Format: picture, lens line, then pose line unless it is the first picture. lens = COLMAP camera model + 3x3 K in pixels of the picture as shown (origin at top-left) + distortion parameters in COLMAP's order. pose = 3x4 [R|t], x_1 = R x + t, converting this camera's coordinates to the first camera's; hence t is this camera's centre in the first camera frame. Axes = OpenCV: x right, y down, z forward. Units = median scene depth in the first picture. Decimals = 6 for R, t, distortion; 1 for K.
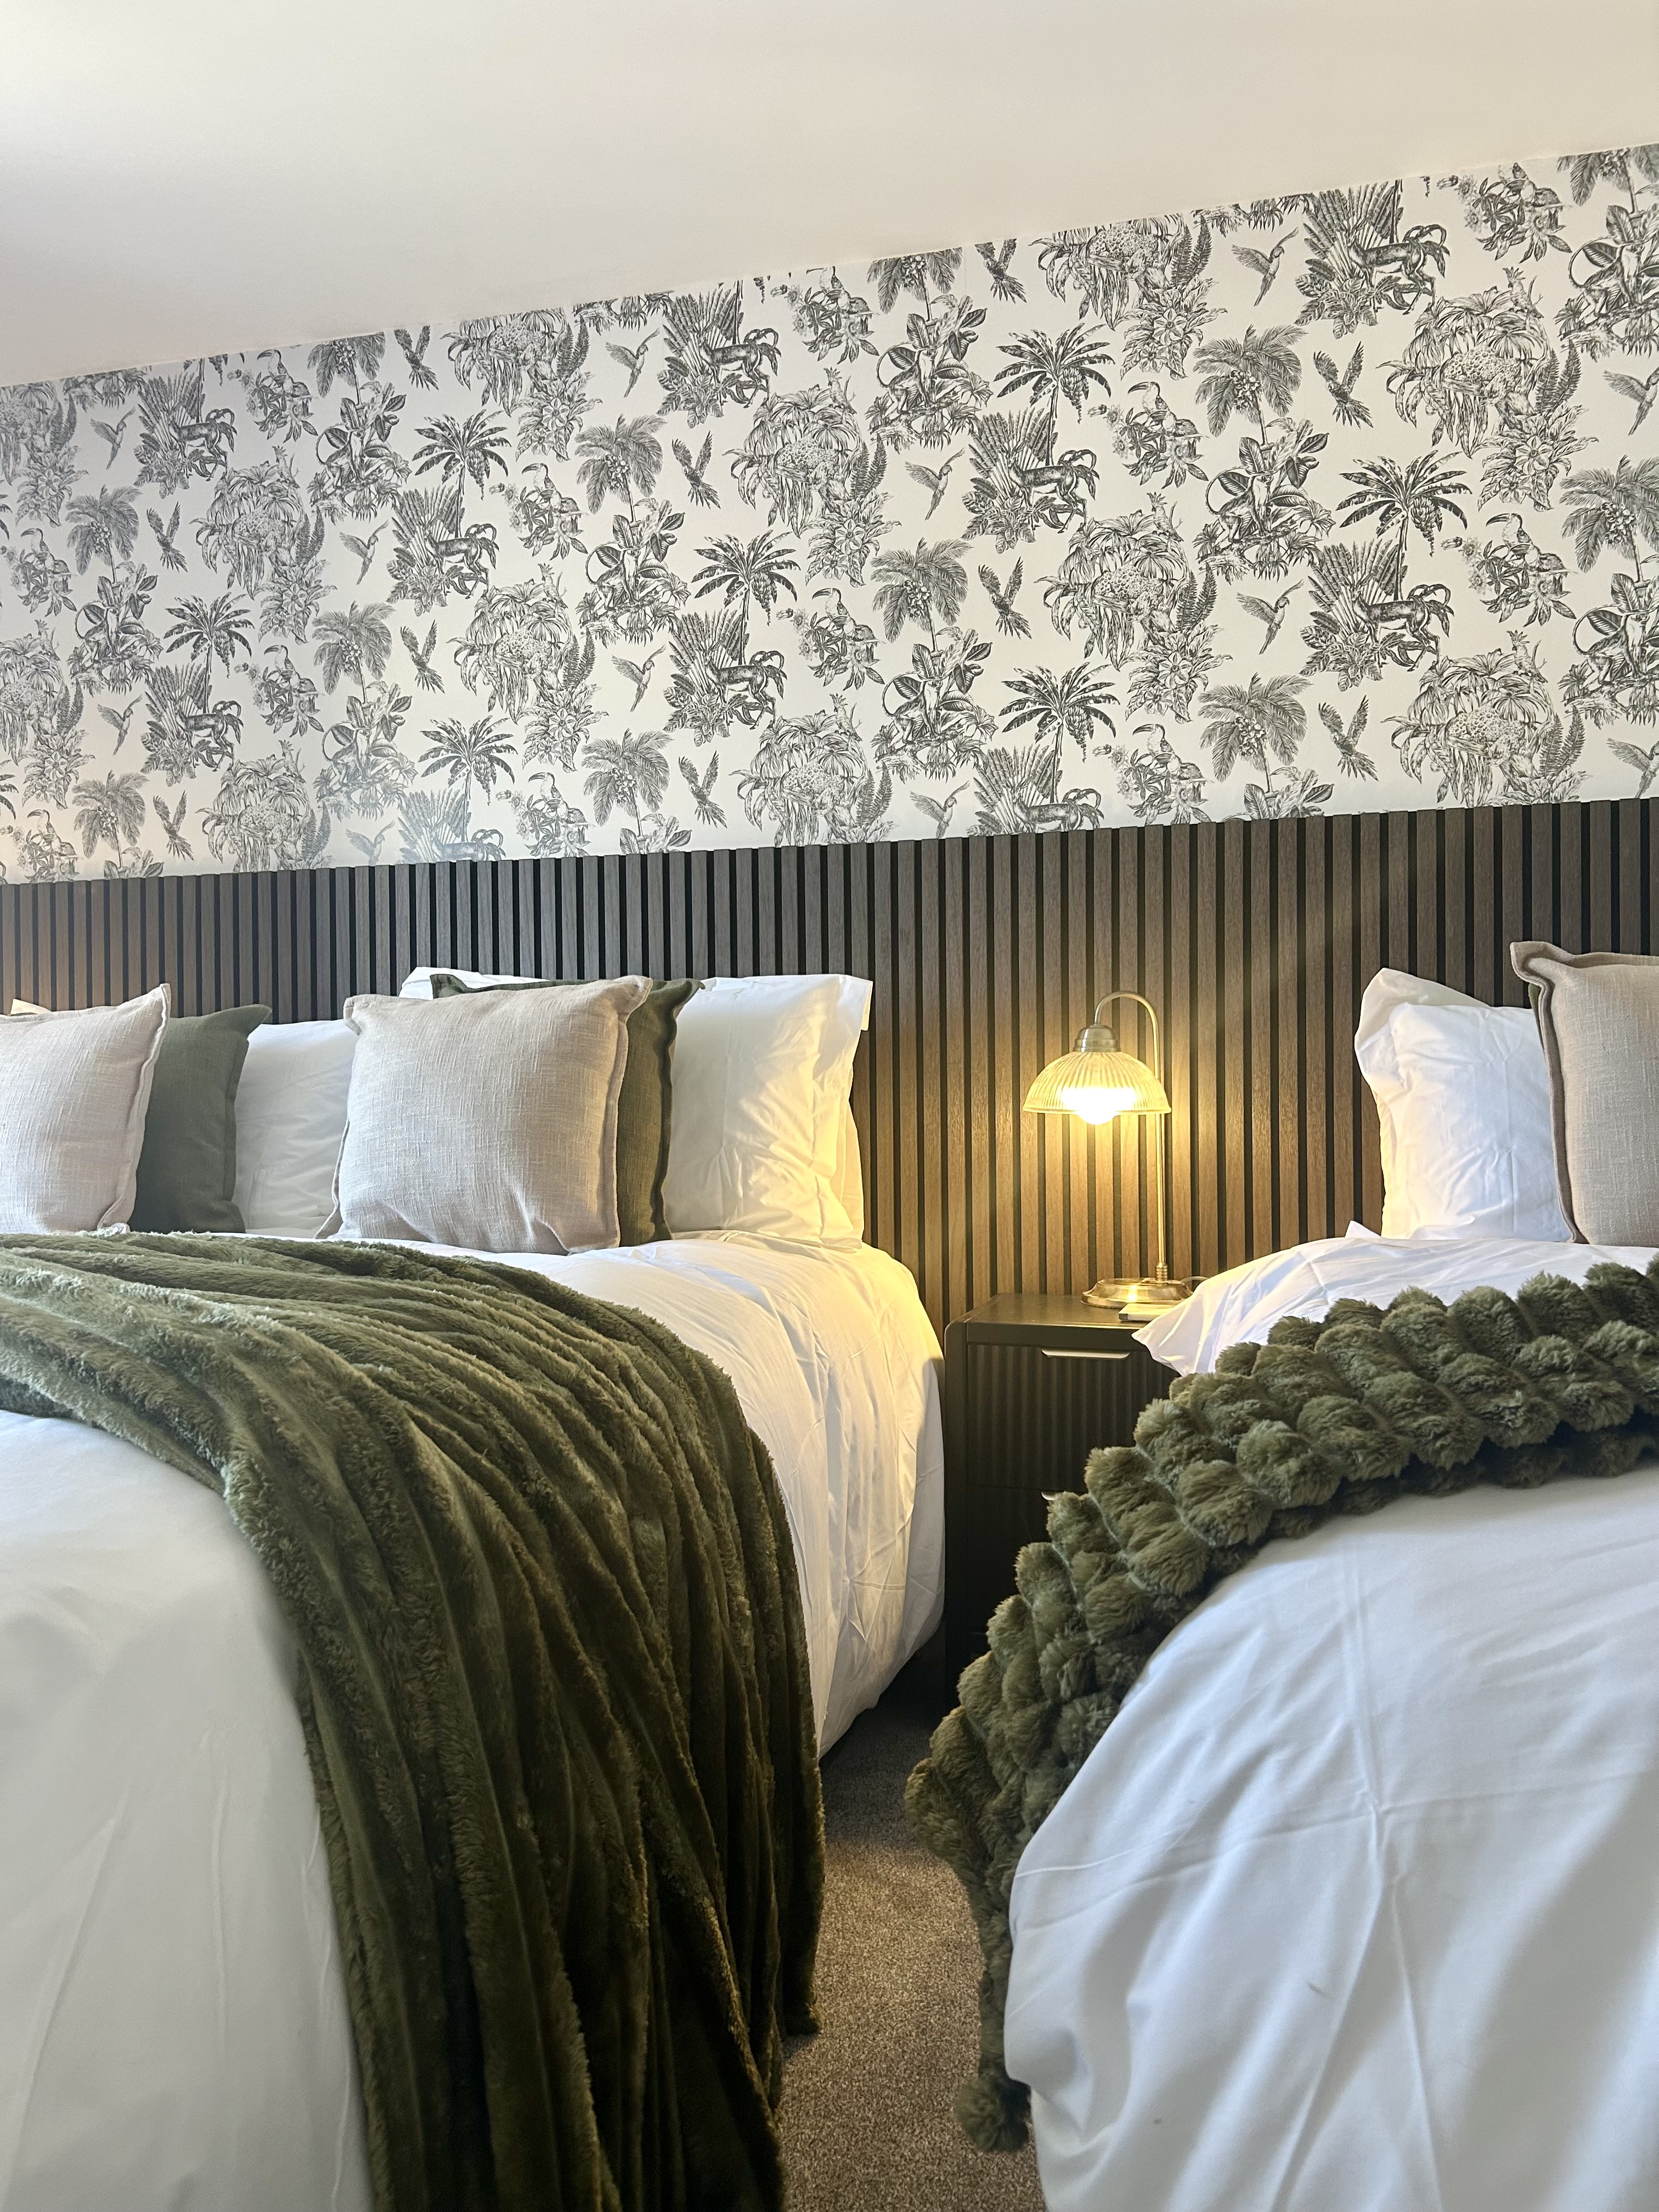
lens RADIAL K [[1679.0, 0, 843.8], [0, 1679.0, 1107.6], [0, 0, 1]] dist [0.022013, -0.026669]
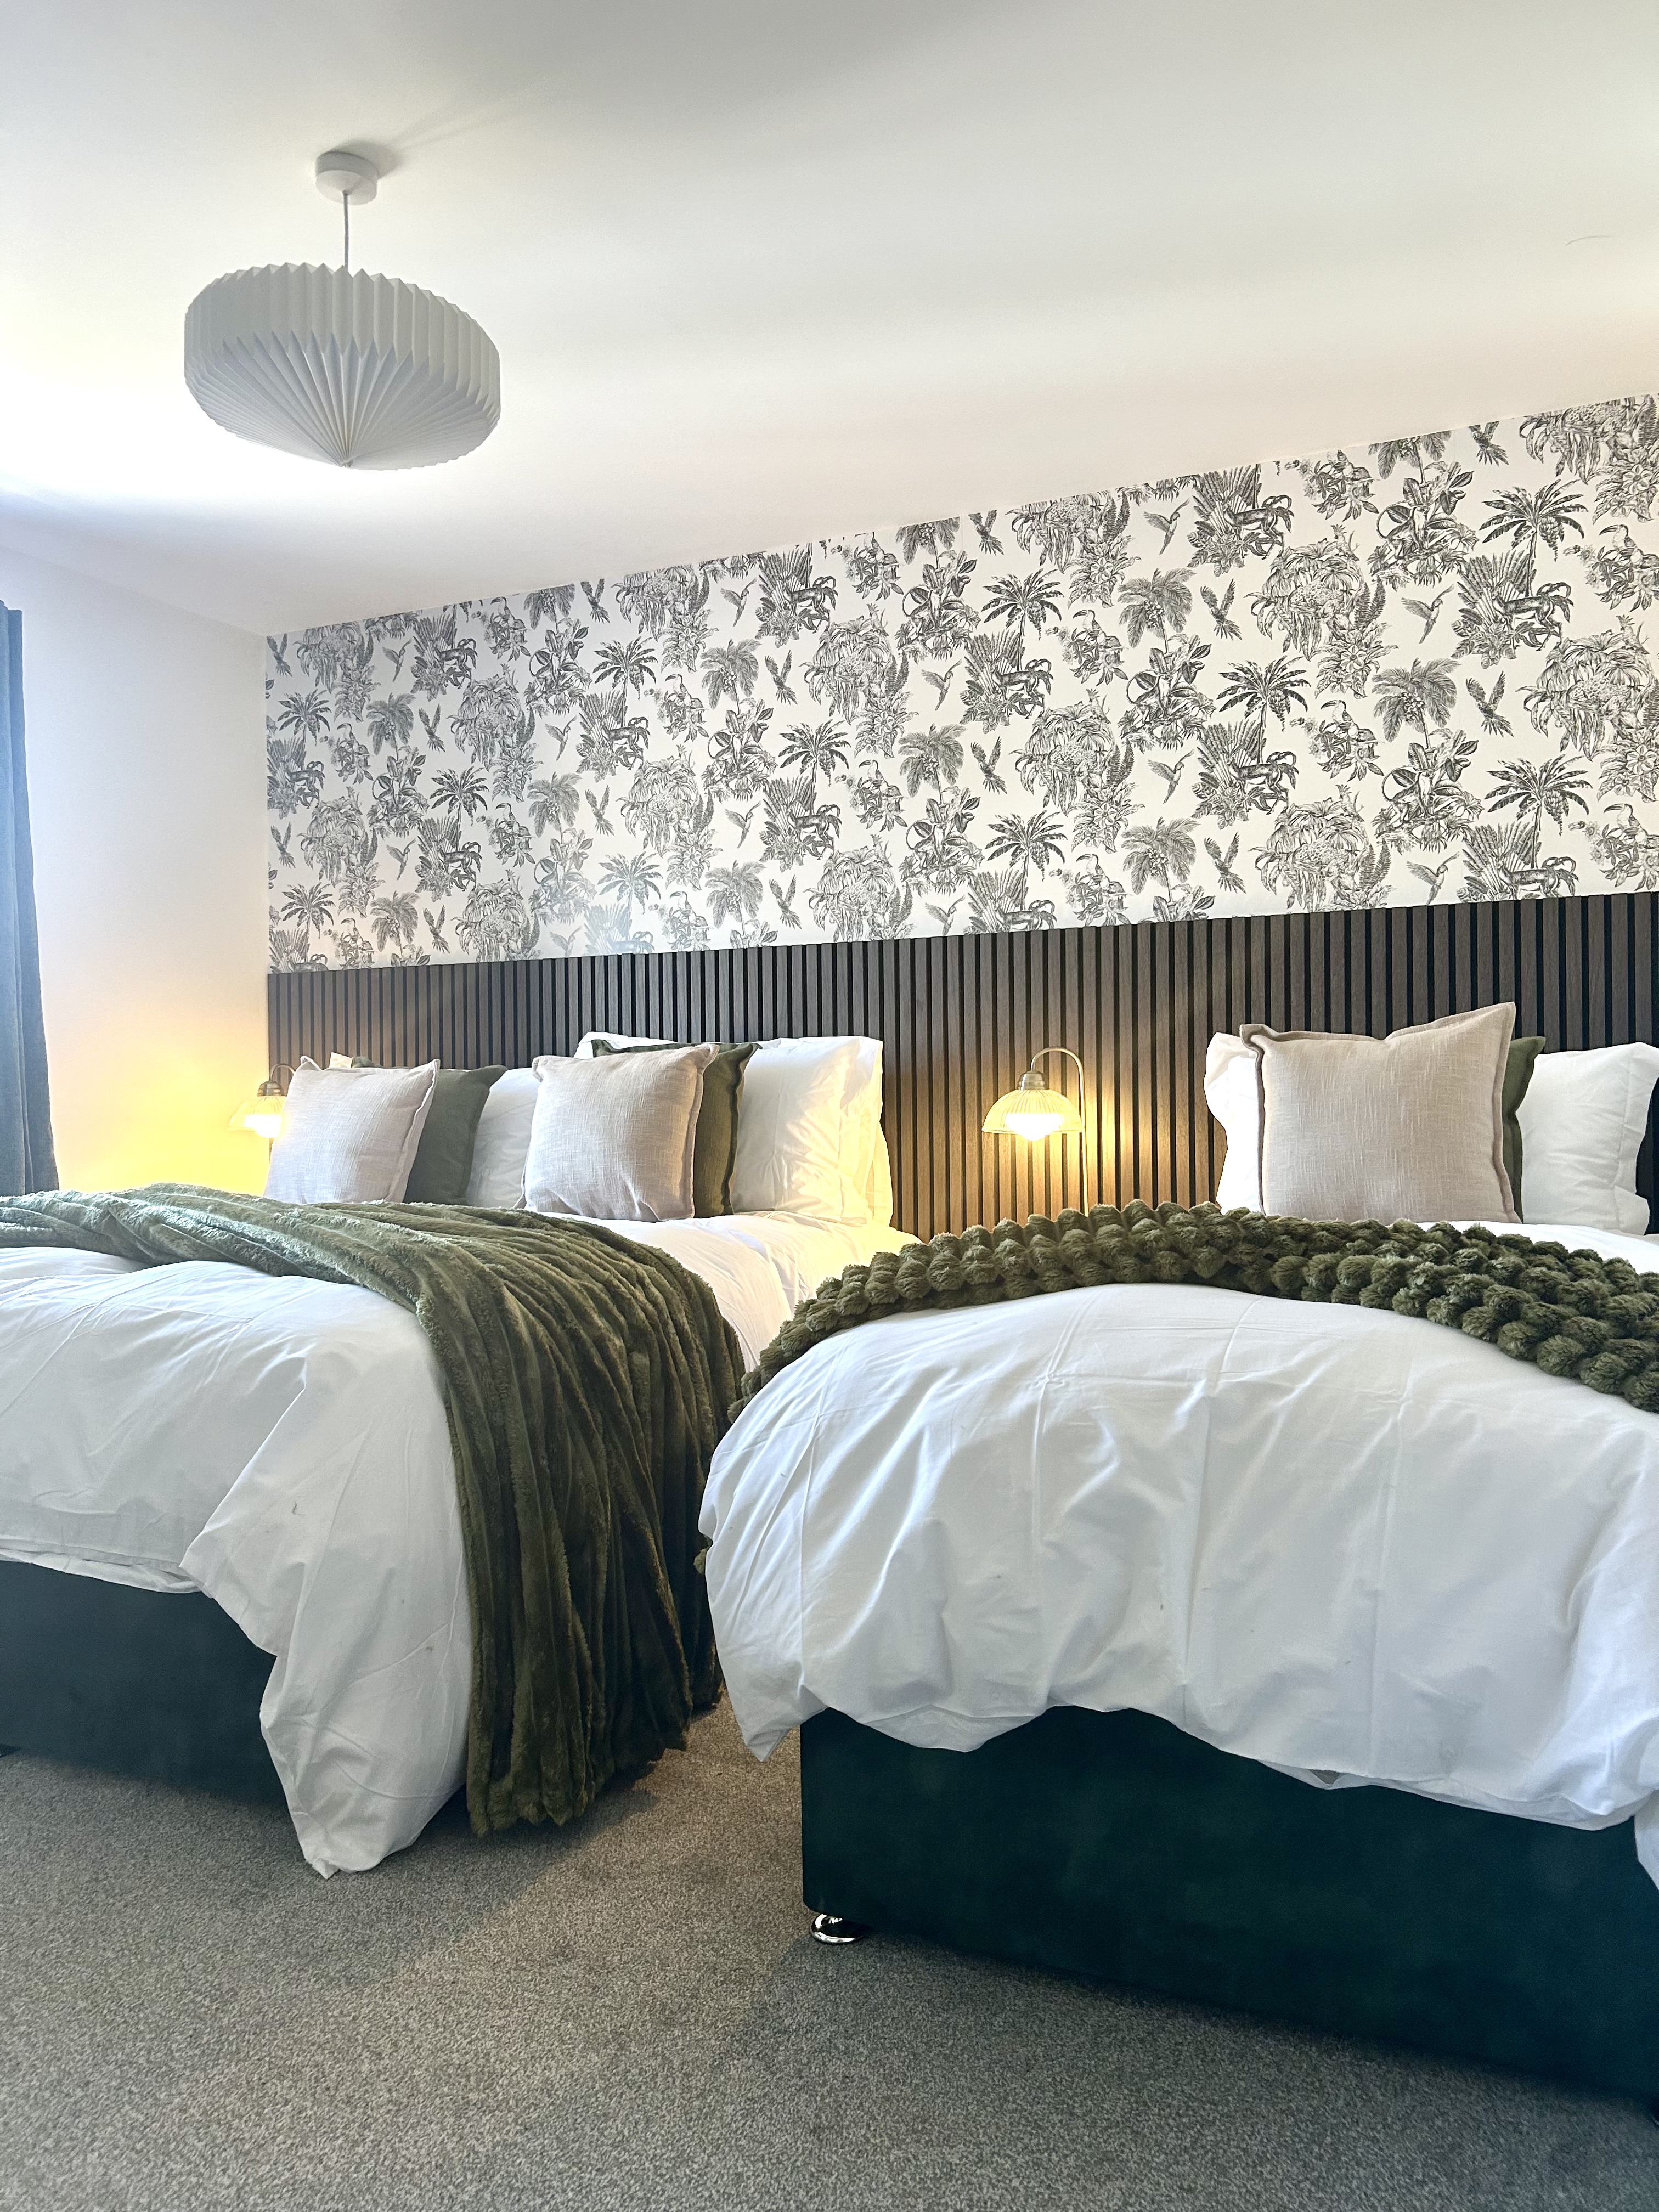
lens RADIAL K [[1679.0, 0, 824.6], [0, 1679.0, 1104.9], [0, 0, 1]] dist [0.022013, -0.026669]
pose [[0.984643, -0.002076, -0.174568, 0.214974], [0.001361, 0.999990, -0.004220, -0.013667], [0.174575, 0.003918, 0.984636, -0.426573]]
